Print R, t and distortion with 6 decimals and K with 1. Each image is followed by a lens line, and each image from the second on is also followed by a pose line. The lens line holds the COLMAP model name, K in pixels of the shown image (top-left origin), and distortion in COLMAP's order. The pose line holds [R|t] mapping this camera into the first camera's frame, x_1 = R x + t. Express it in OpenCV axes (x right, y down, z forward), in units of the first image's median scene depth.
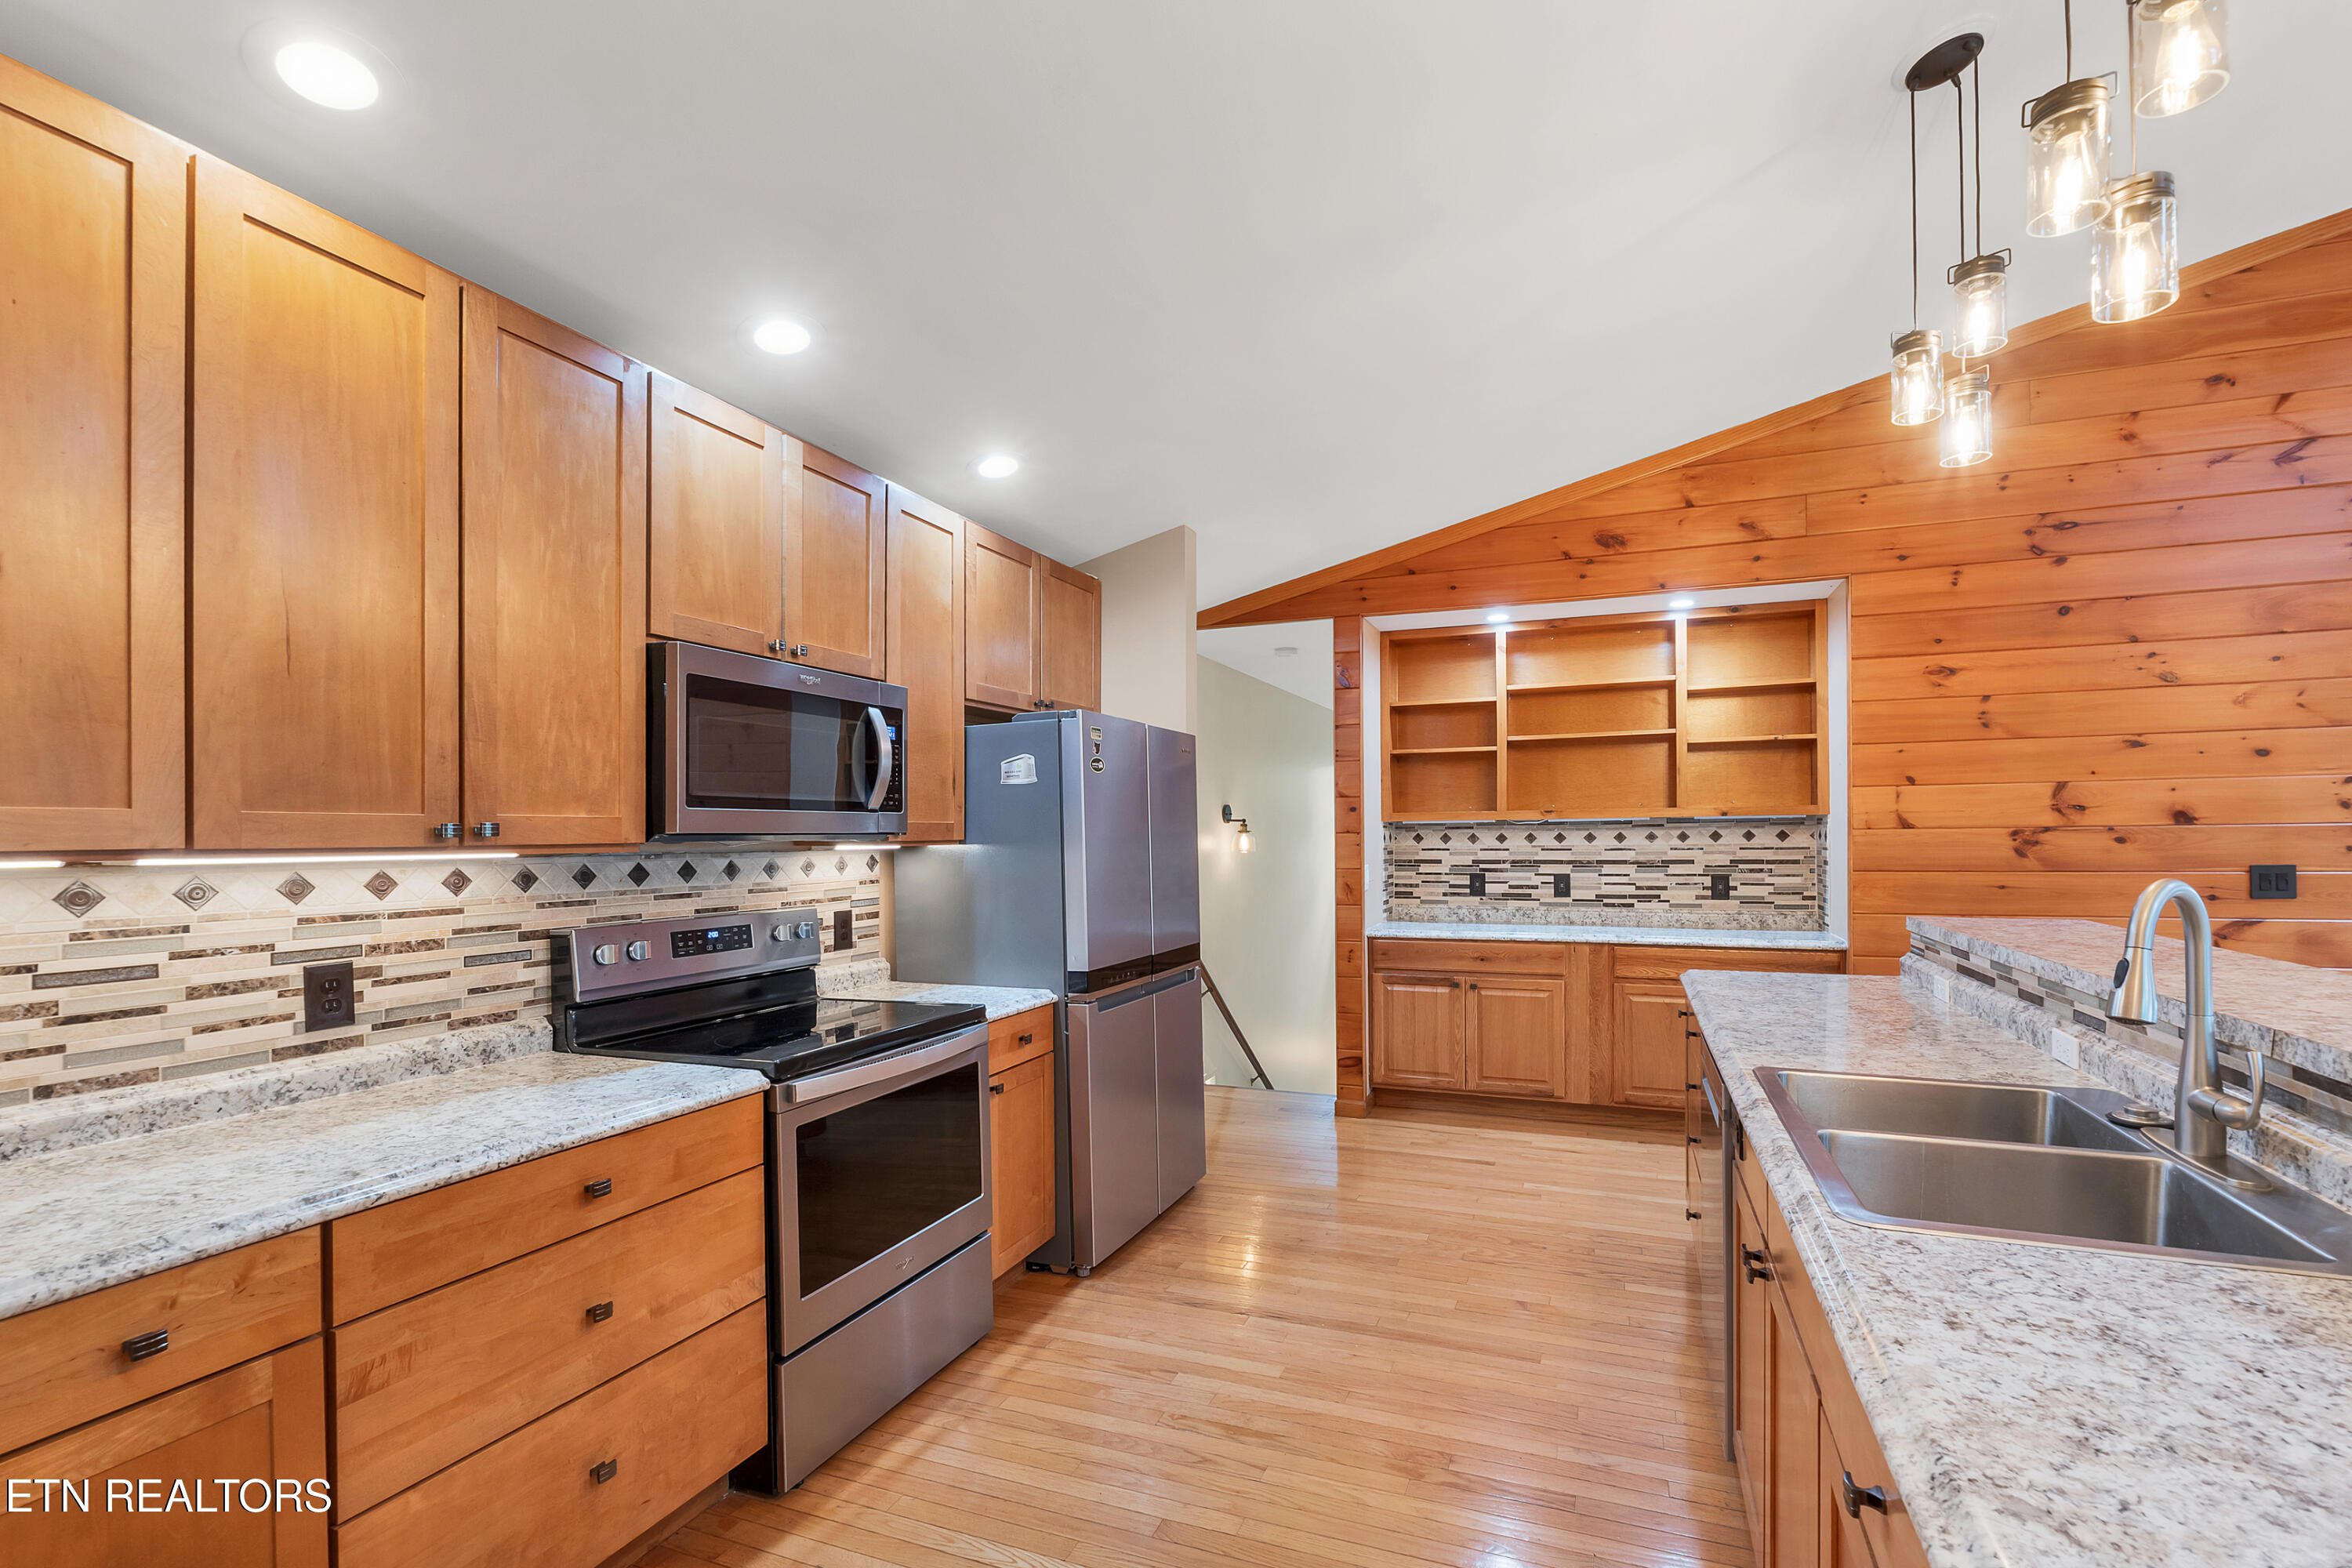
lens RADIAL K [[1000.2, 0, 1153.5], [0, 1000.2, 830.7], [0, 0, 1]] dist [-0.004051, -0.000777]
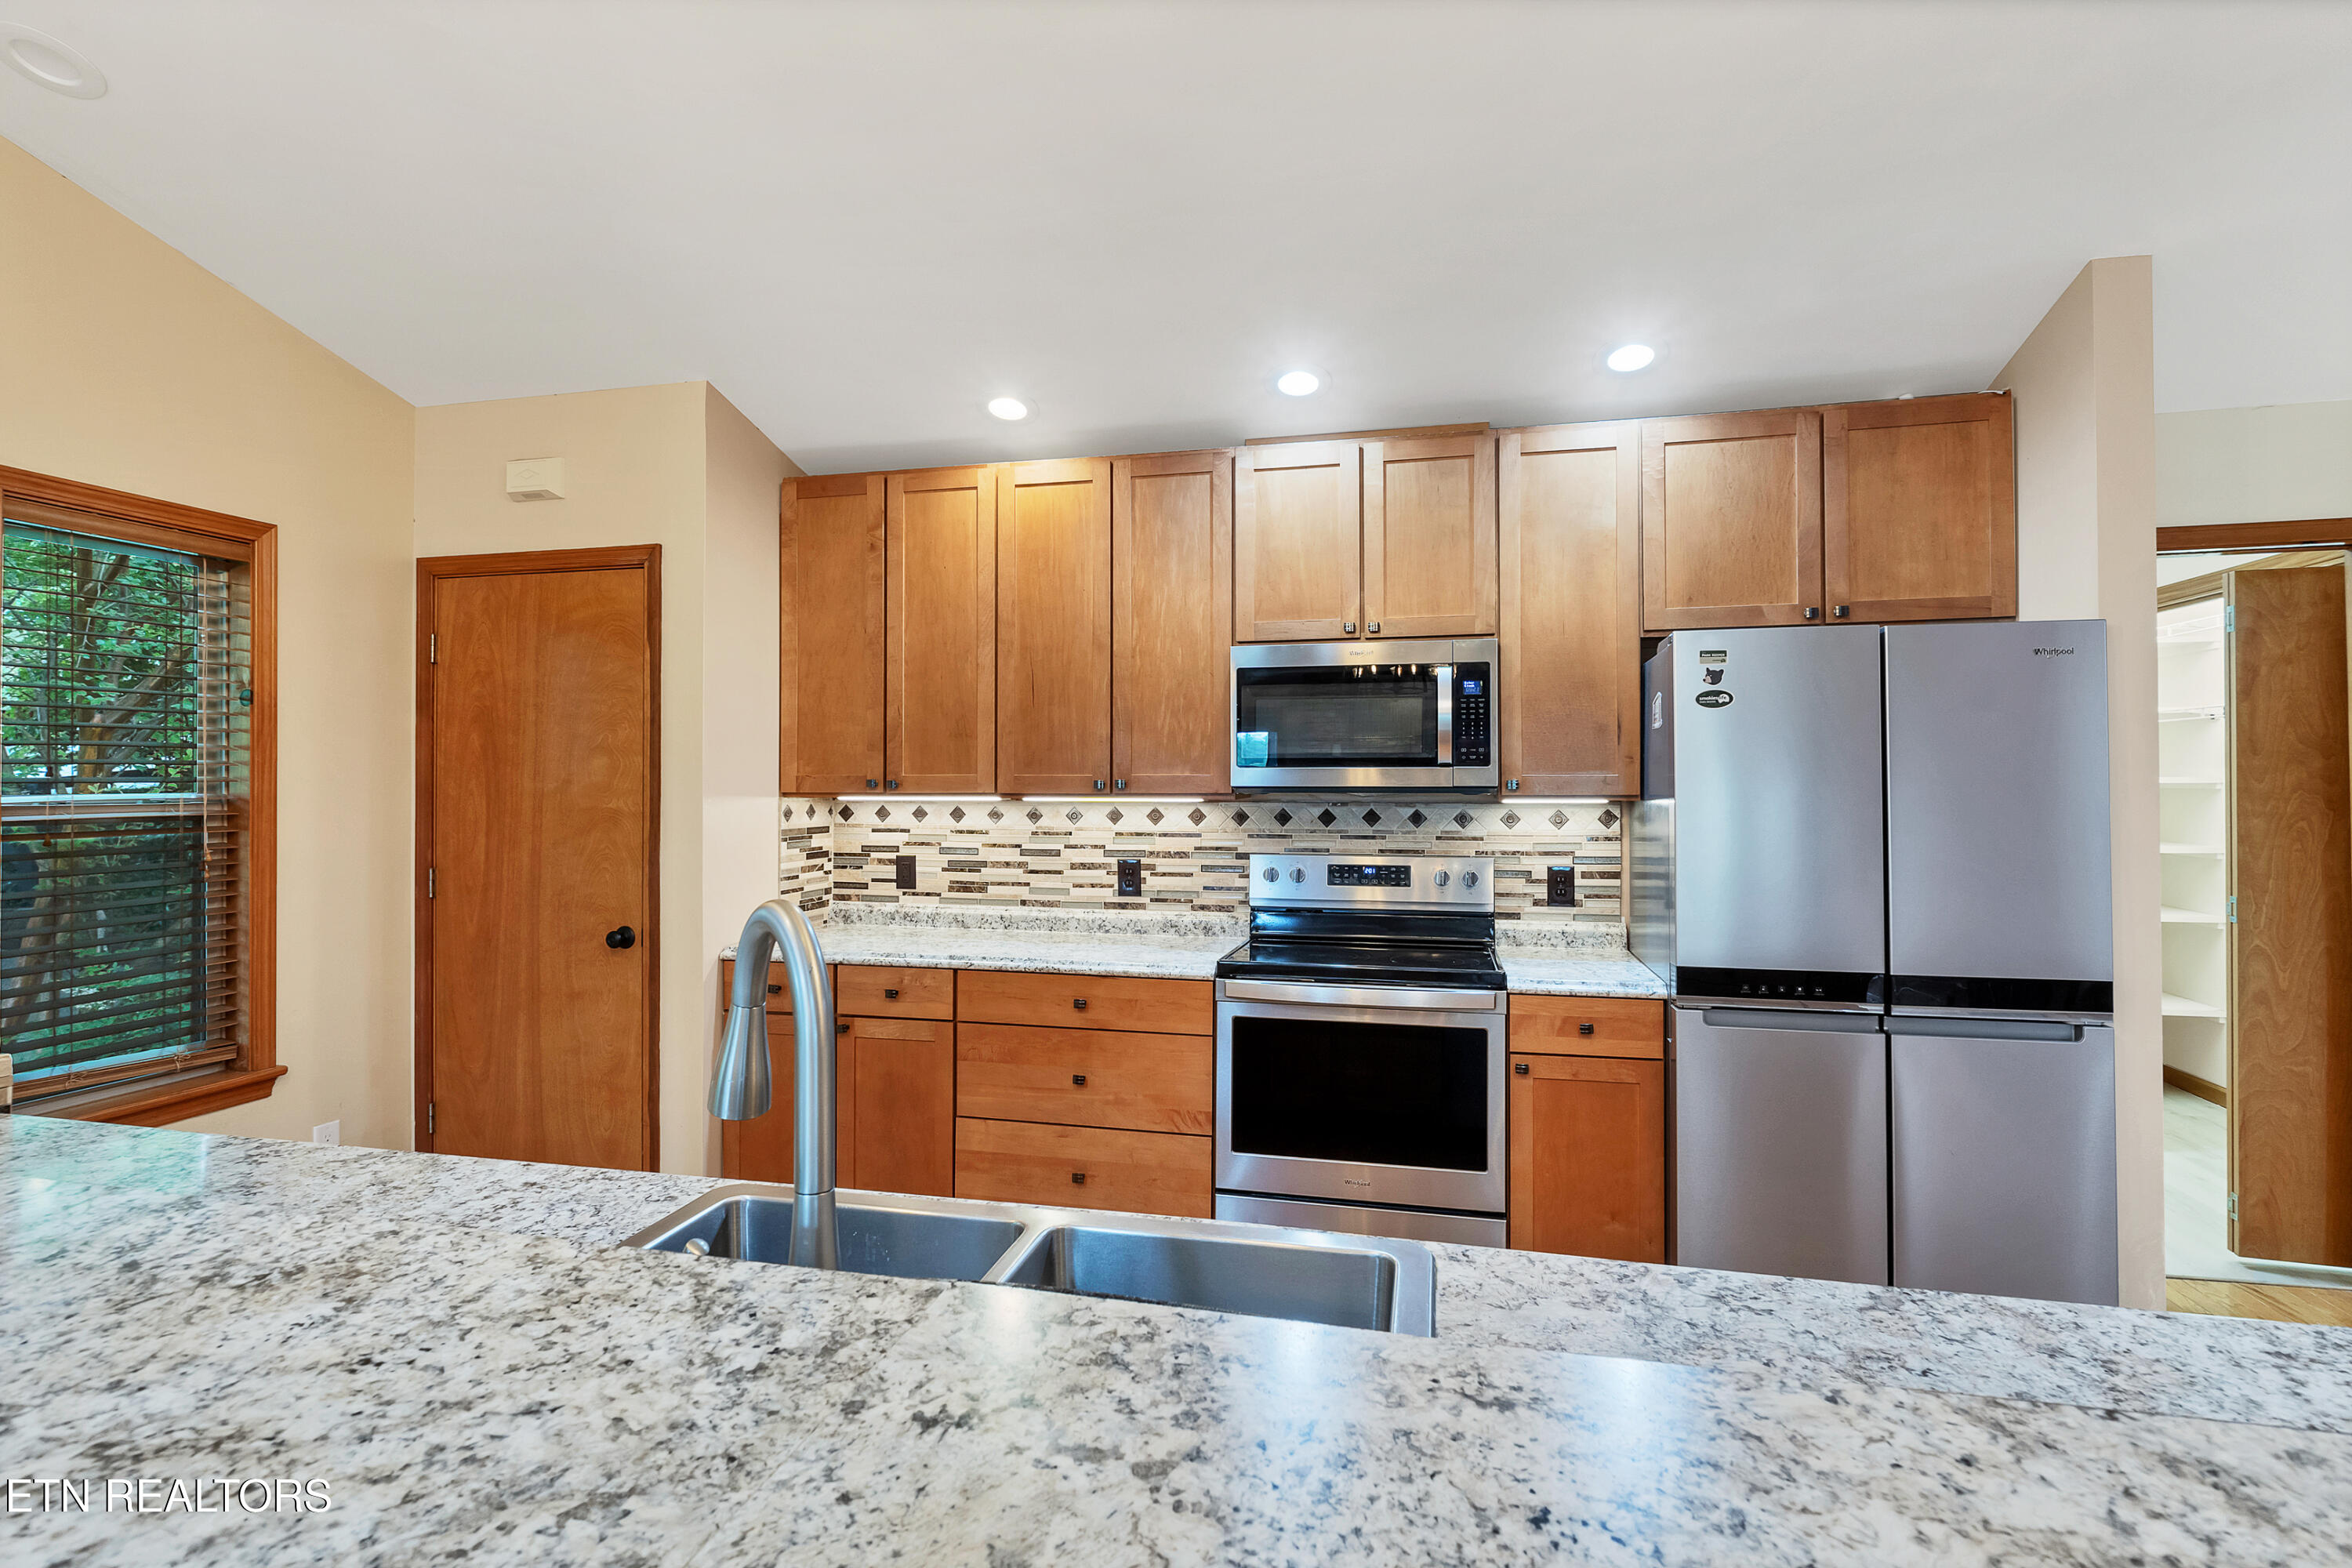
lens RADIAL K [[1114.2, 0, 1207.2], [0, 1114.2, 767.4], [0, 0, 1]] dist [-0.007417, -0.000845]
pose [[0.190393, -0.010501, -0.981652, 1.017658], [0.002182, 0.999945, -0.010274, -0.007944], [0.981705, -0.000186, 0.190406, 0.680069]]
